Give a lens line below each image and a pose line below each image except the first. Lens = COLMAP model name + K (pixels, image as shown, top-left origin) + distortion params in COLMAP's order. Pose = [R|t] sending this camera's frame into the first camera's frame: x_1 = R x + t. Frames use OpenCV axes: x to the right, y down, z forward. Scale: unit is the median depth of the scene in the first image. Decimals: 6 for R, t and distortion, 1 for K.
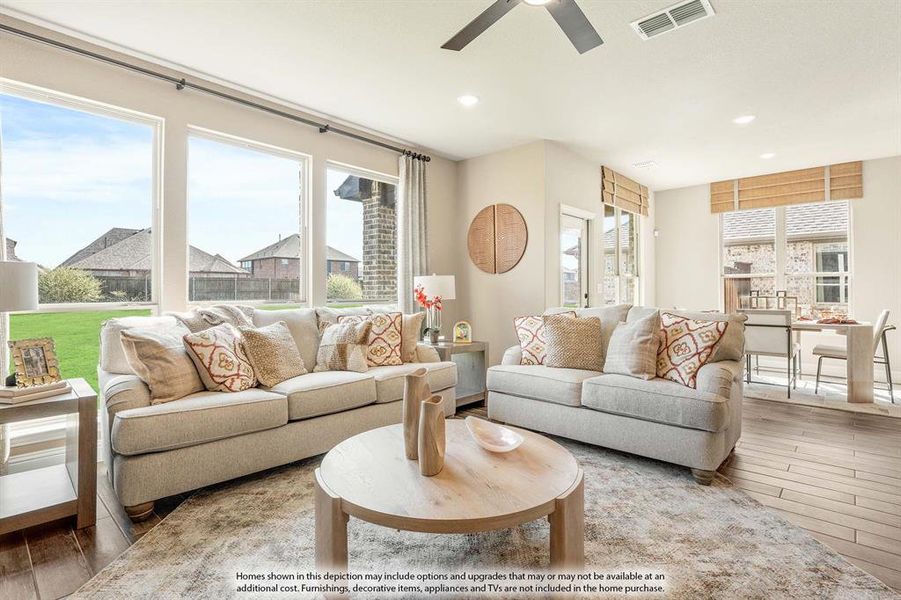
lens RADIAL K [[433.7, 0, 462.7], [0, 433.7, 280.5], [0, 0, 1]] dist [0.004340, 0.000739]
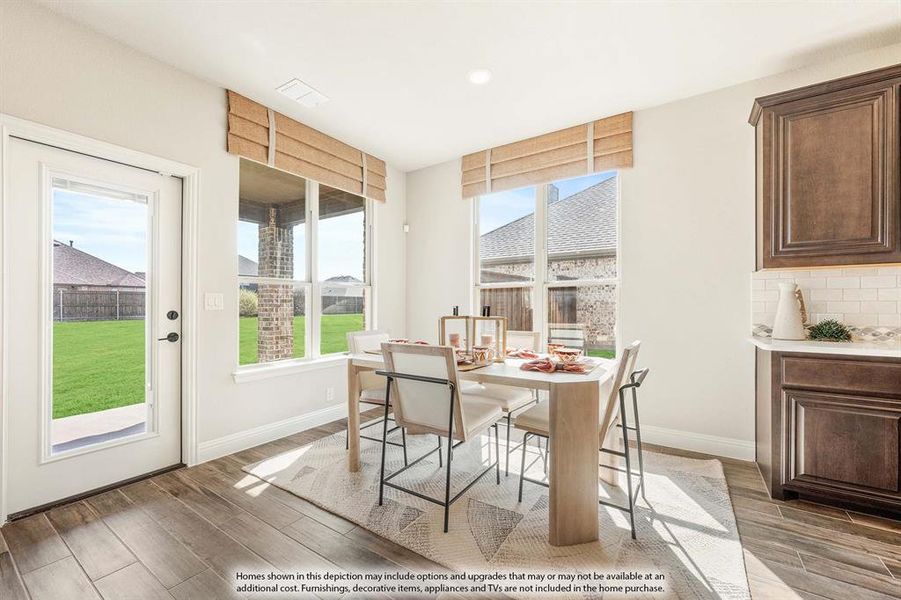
lens RADIAL K [[360.7, 0, 449.4], [0, 360.7, 299.6], [0, 0, 1]] dist [-0.003145, 0.000365]
pose [[0.990319, 0.004892, 0.138723, 0.488899], [-0.006047, 0.999950, 0.007903, 0.008756], [-0.138677, -0.008665, 0.990300, 0.426176]]
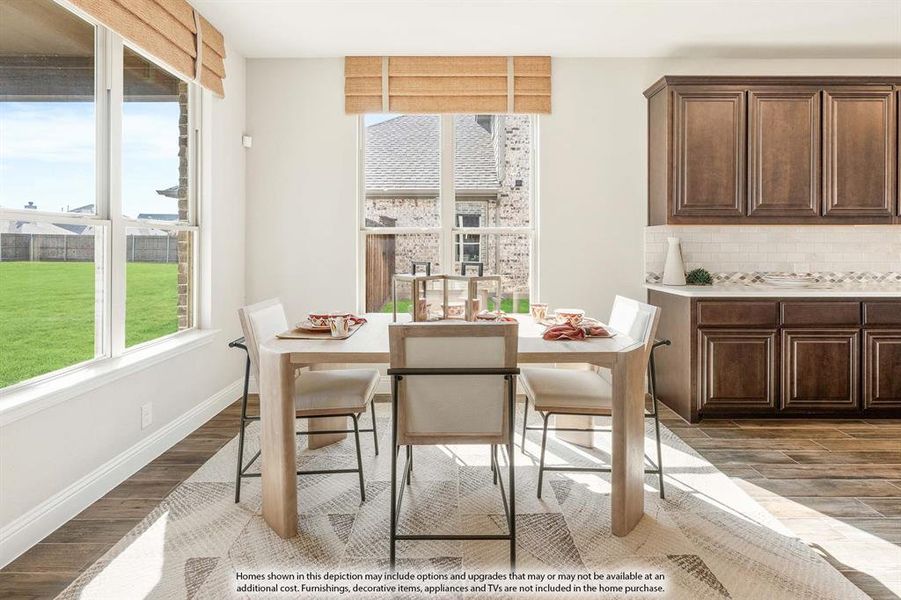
lens RADIAL K [[415.3, 0, 446.9], [0, 415.3, 240.9], [0, 0, 1]] dist [-0.005792, 0.000563]
pose [[0.750635, 0.012234, 0.660604, 0.342212], [-0.018895, 0.999817, 0.002955, 0.000676], [-0.660447, -0.014701, 0.750729, 0.549350]]
